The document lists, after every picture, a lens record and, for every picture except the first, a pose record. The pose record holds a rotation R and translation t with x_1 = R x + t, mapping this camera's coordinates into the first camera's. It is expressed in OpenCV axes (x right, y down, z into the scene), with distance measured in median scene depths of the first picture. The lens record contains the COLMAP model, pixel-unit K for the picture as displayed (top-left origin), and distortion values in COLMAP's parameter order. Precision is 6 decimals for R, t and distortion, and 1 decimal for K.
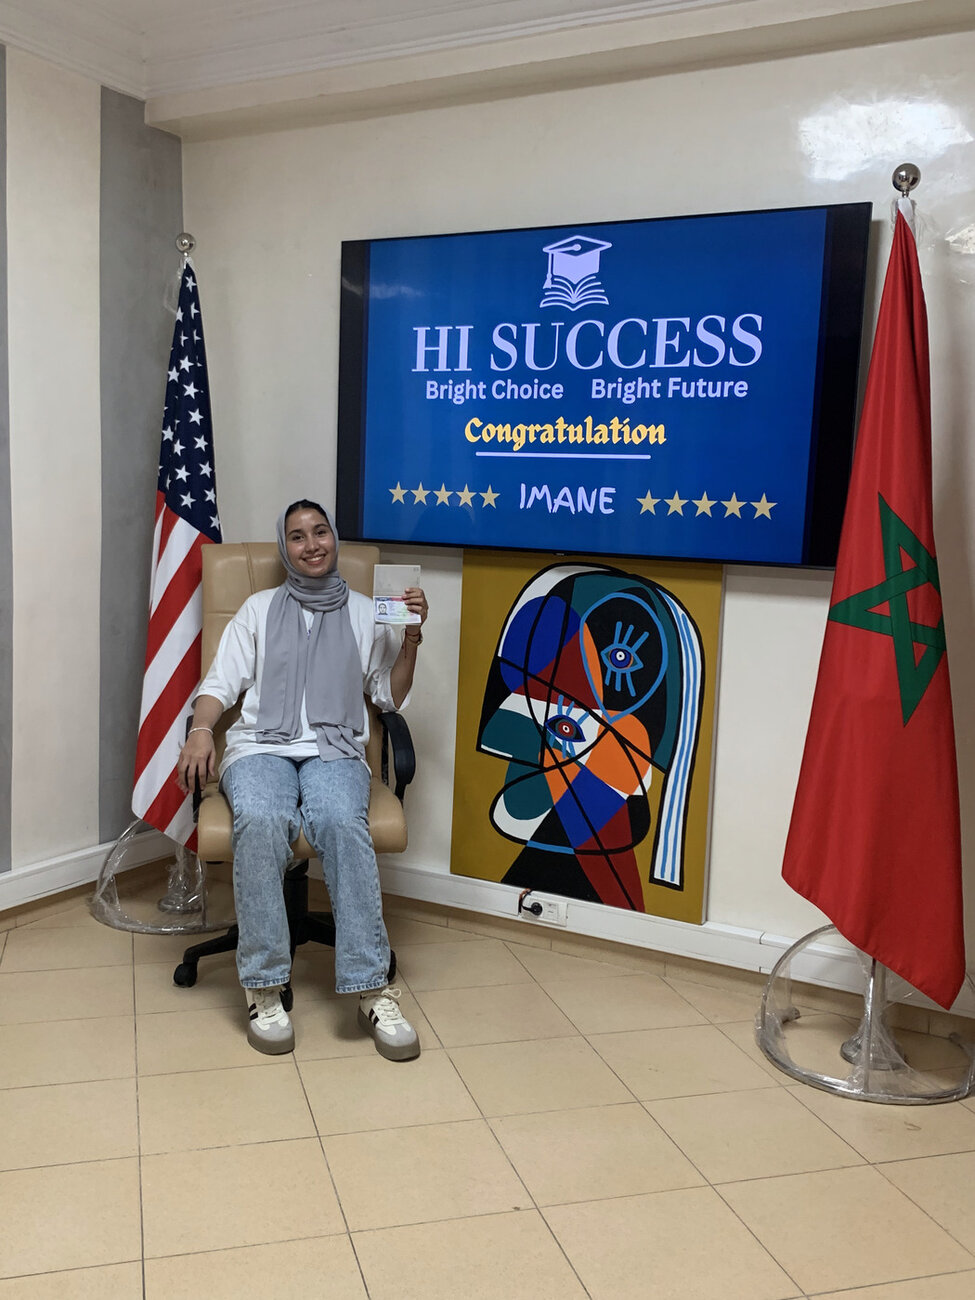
lens RADIAL K [[1186.5, 0, 481.8], [0, 1186.5, 642.2], [0, 0, 1]] dist [0.129273, -0.271672]
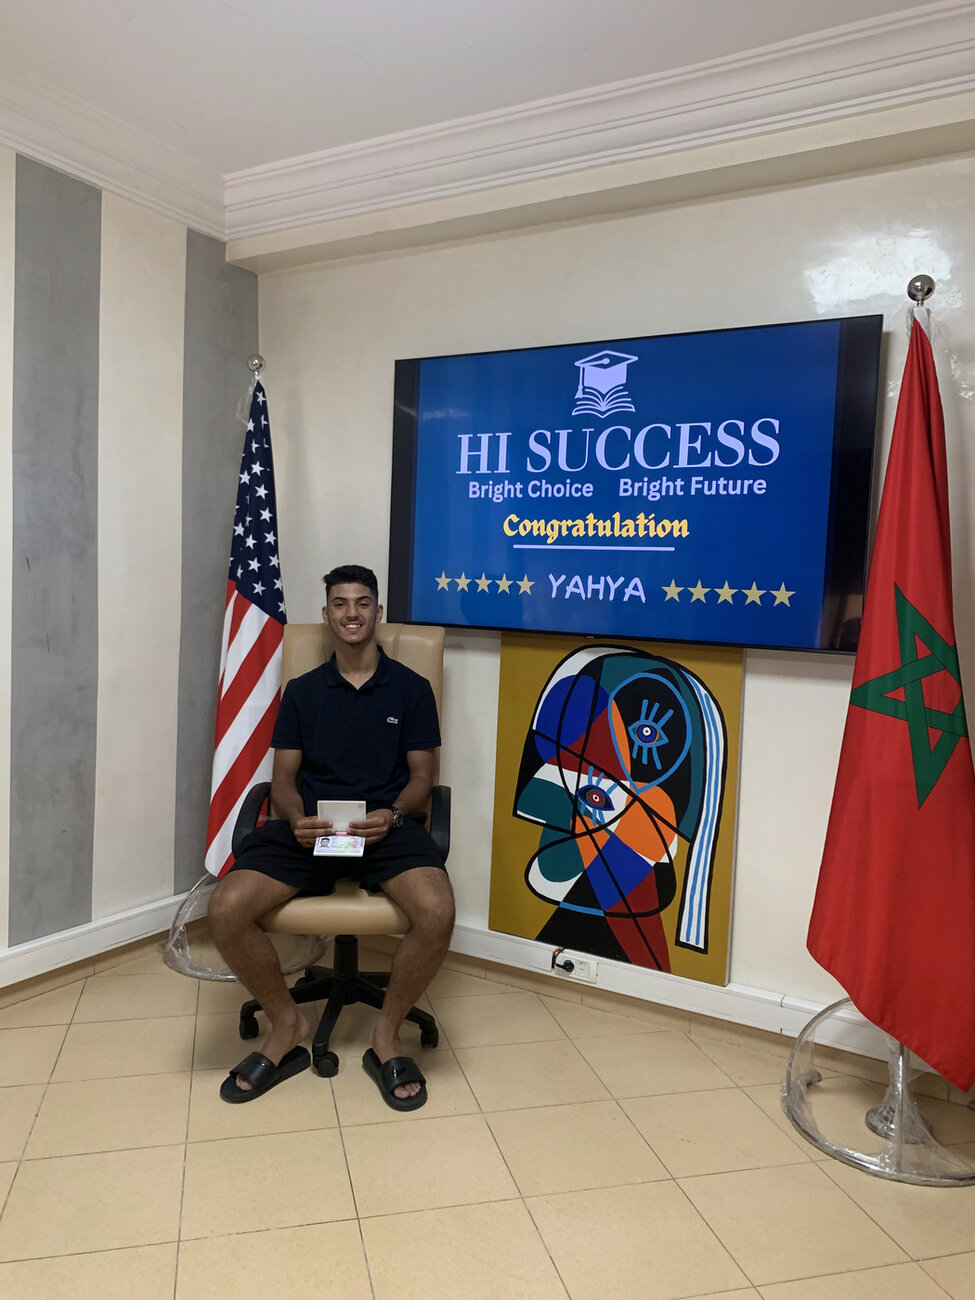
lens RADIAL K [[945.7, 0, 486.6], [0, 945.7, 645.3], [0, 0, 1]] dist [0.088909, -0.155329]
pose [[0.999582, 0.002665, -0.028776, -0.004328], [-0.004249, 0.998470, -0.055129, -0.018217], [0.028585, 0.055228, 0.998064, 0.129470]]
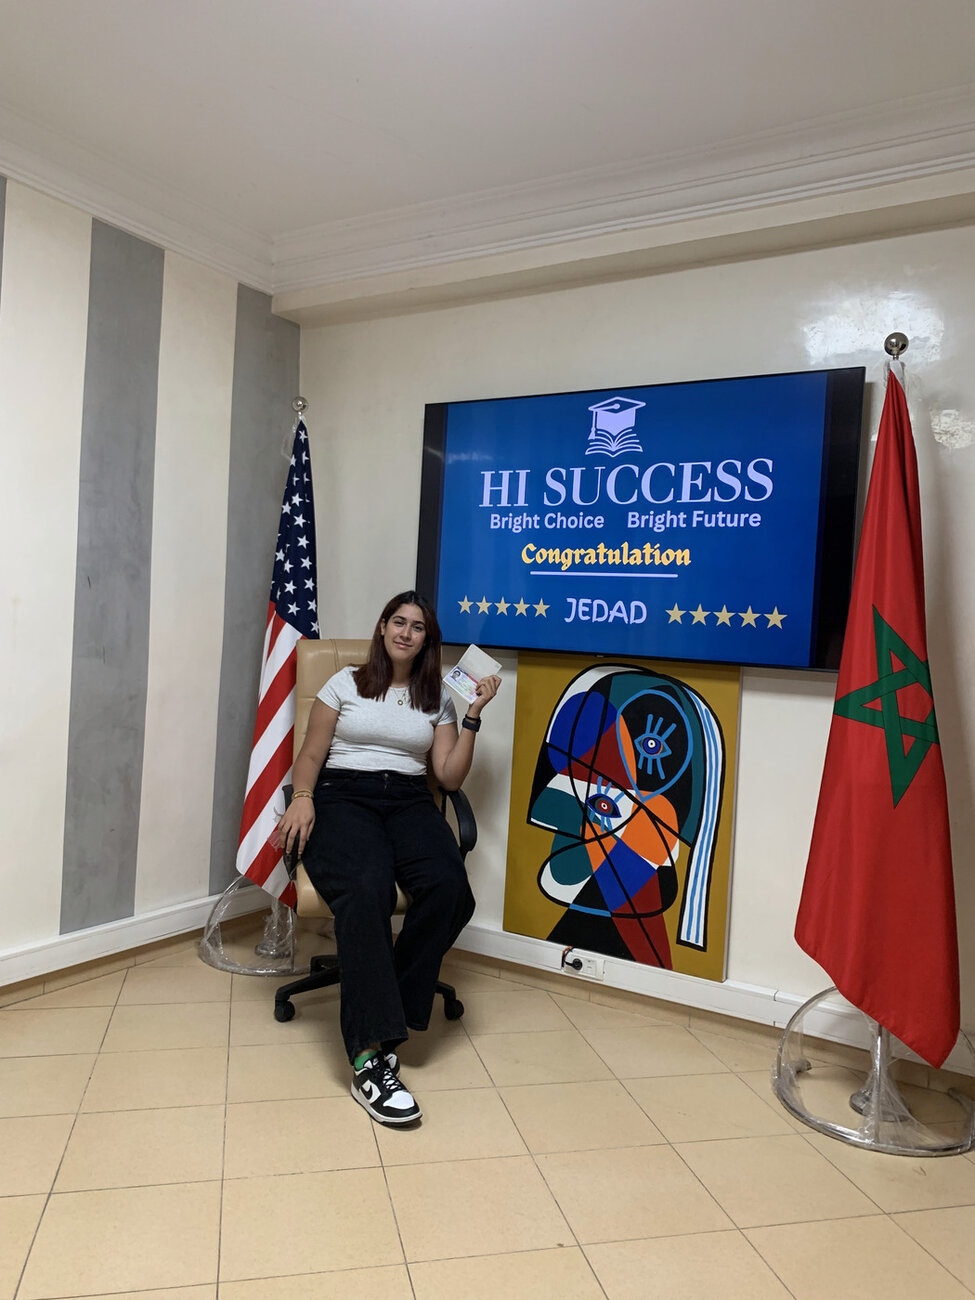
lens RADIAL K [[945.7, 0, 486.6], [0, 945.7, 645.3], [0, 0, 1]] dist [0.088909, -0.155329]
pose [[0.998808, 0.015776, -0.046200, -0.004004], [-0.020289, 0.994889, -0.098912, 0.010719], [0.044403, 0.099731, 0.994023, 0.053442]]
